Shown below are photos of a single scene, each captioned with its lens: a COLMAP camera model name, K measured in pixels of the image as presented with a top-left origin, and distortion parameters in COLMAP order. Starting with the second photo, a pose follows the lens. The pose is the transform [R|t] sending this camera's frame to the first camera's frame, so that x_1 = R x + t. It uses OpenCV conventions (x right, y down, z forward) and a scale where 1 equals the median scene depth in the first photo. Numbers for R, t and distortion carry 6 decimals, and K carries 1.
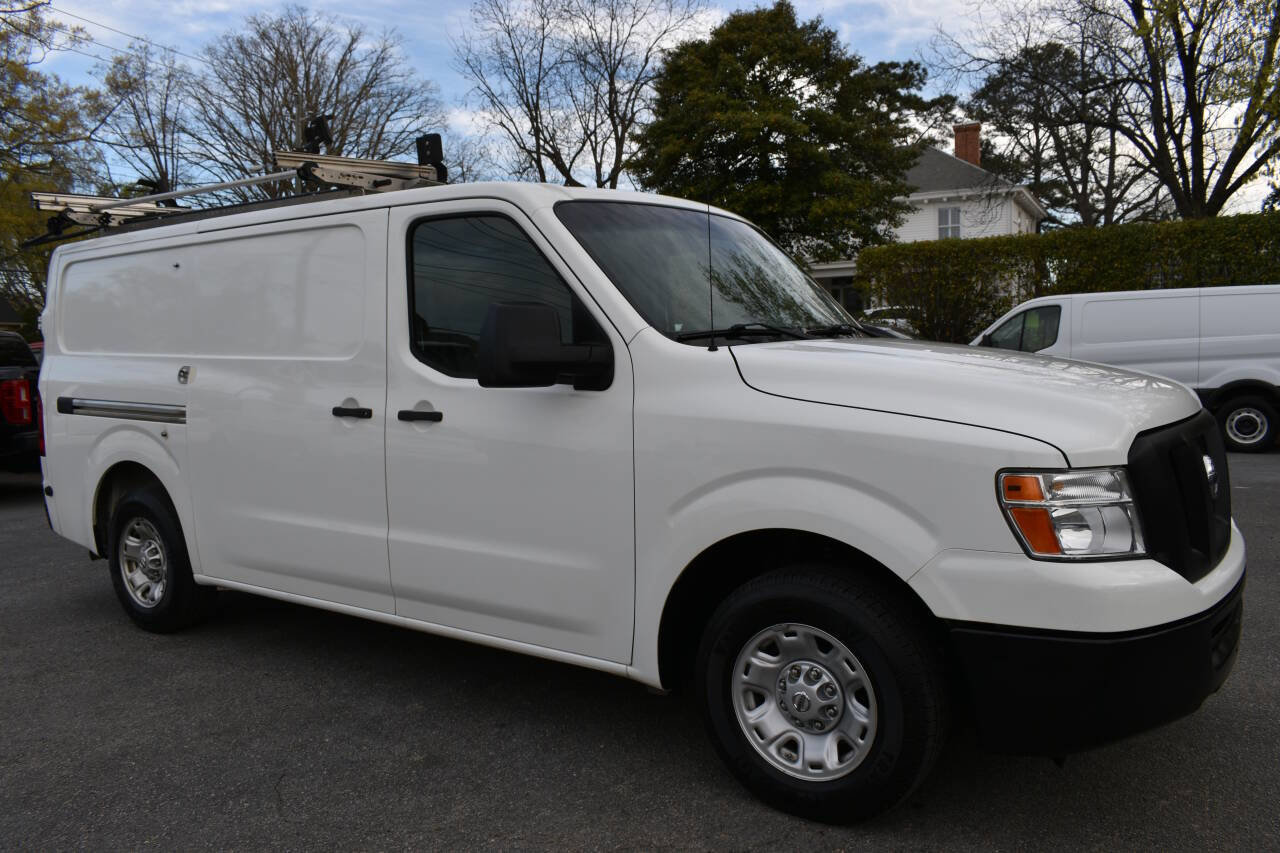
lens RADIAL K [[979.6, 0, 642.6], [0, 979.6, 423.6], [0, 0, 1]] dist [-0.022403, 0.010110]
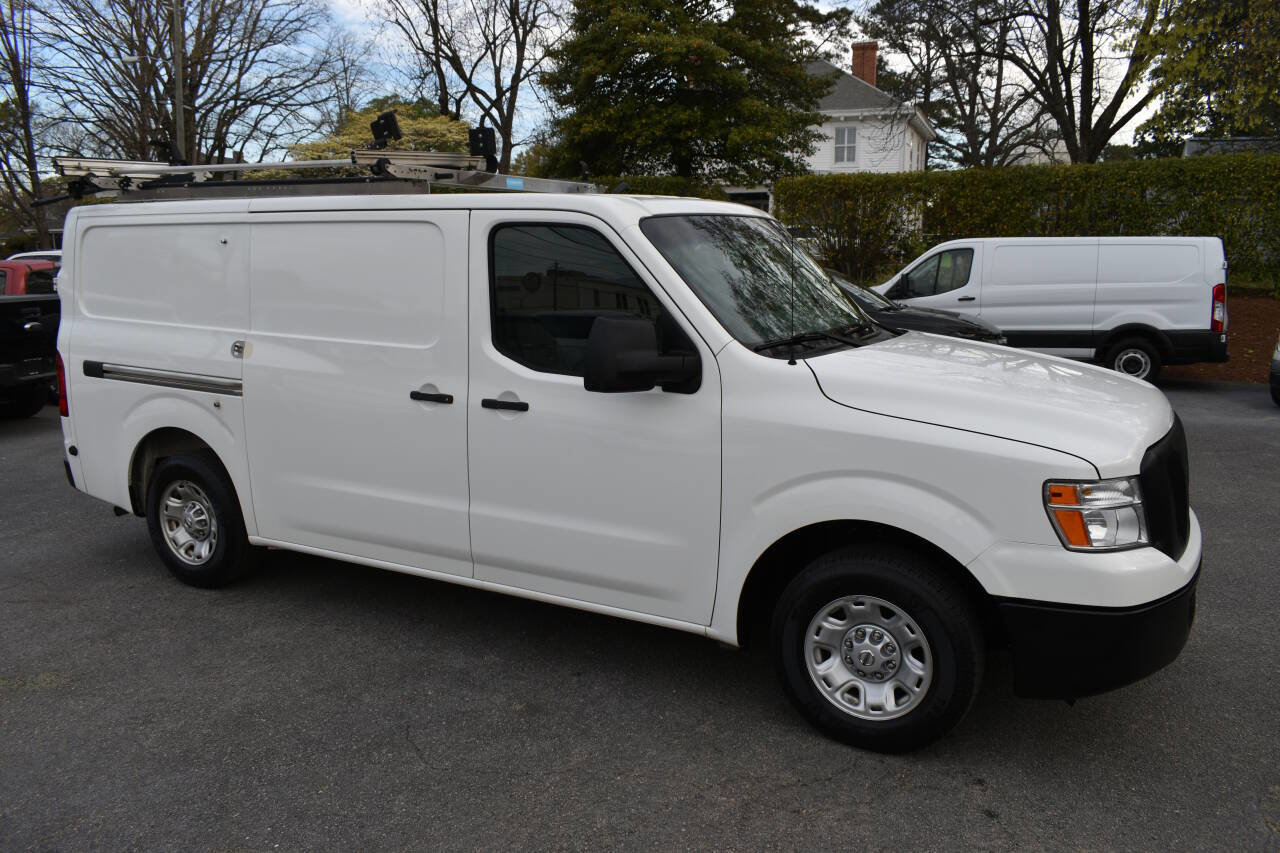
lens RADIAL K [[979.6, 0, 642.6], [0, 979.6, 423.6], [0, 0, 1]] dist [-0.022403, 0.010110]
pose [[0.993018, 0.001324, 0.117958, -0.145986], [-0.012528, 0.995466, 0.094291, -0.067096], [-0.117299, -0.095110, 0.988532, -0.084528]]
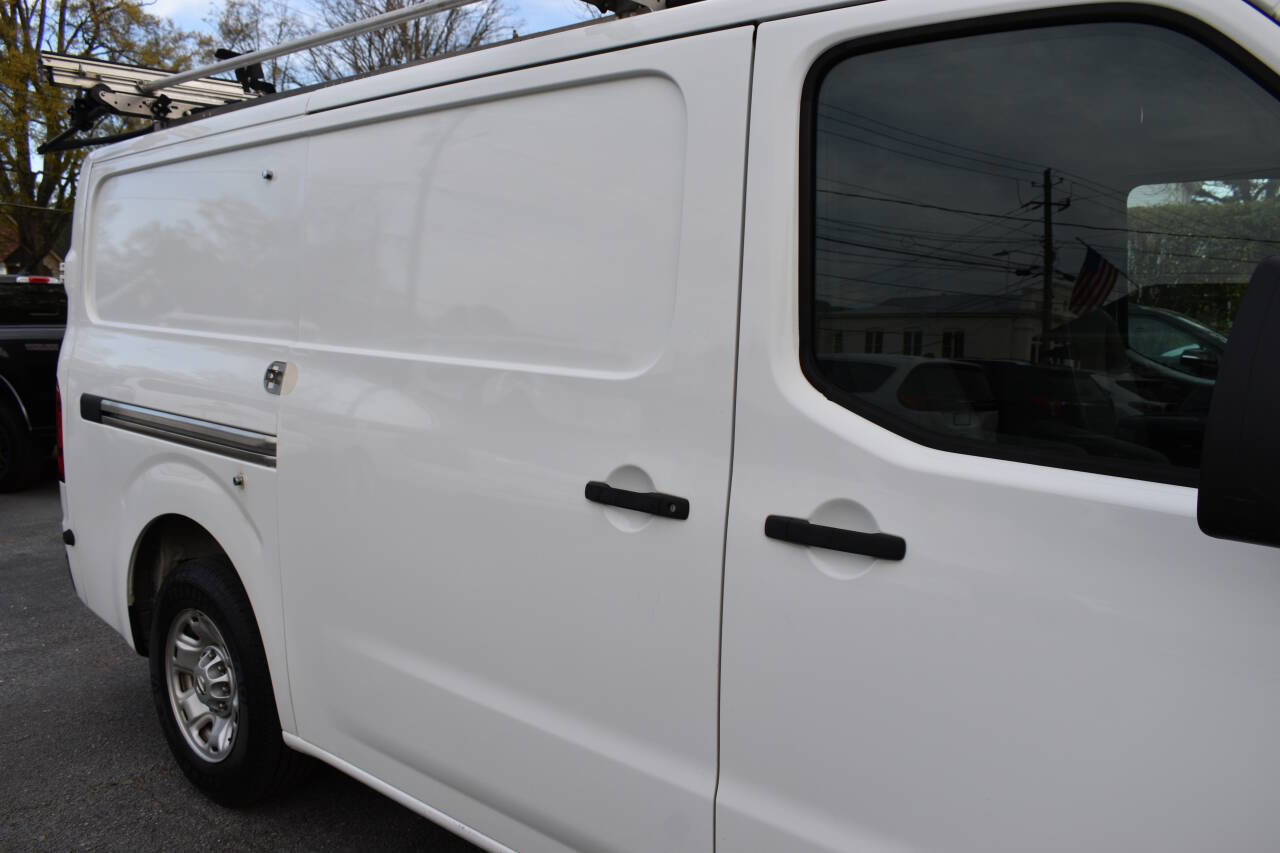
lens RADIAL K [[979.6, 0, 642.6], [0, 979.6, 423.6], [0, 0, 1]] dist [-0.022403, 0.010110]
pose [[0.995123, 0.044705, -0.087931, -0.195248], [-0.041621, 0.998463, 0.036603, -0.047195], [0.089432, -0.032765, 0.995454, 0.427123]]
